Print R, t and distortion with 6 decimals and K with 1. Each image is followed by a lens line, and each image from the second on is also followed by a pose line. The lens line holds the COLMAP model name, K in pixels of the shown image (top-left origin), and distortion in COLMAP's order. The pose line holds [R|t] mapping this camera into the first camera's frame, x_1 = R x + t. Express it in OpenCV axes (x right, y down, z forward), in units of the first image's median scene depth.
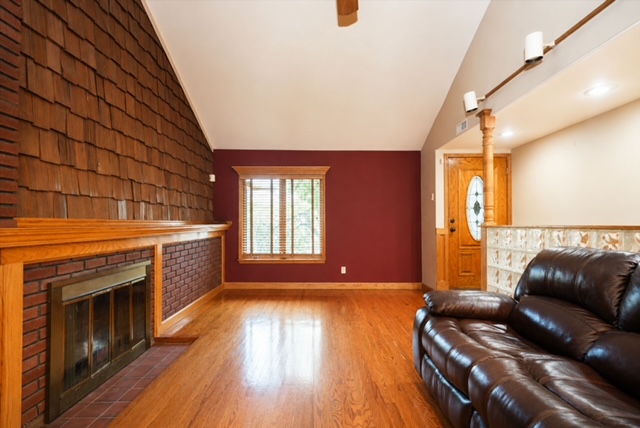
lens RADIAL K [[292.5, 0, 320.2], [0, 292.5, 217.4], [0, 0, 1]] dist [0.000366, -0.000045]
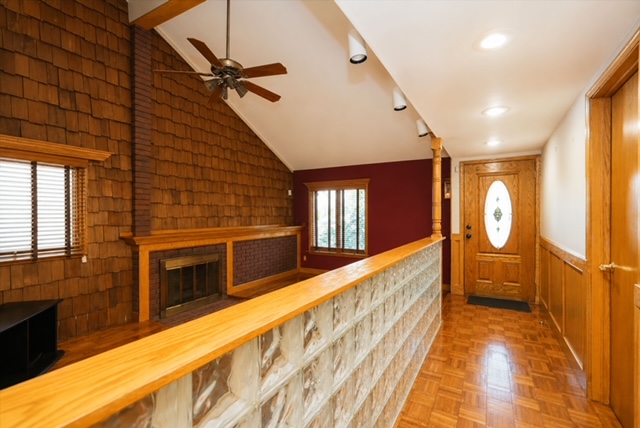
lens RADIAL K [[278.7, 0, 320.2], [0, 278.7, 219.3], [0, 0, 1]] dist [-0.010439, -0.000073]
pose [[0.857574, 0.001877, -0.514357, 0.503803], [0.018143, 0.999261, 0.033896, -0.057744], [0.514040, -0.038401, 0.856906, -0.086301]]
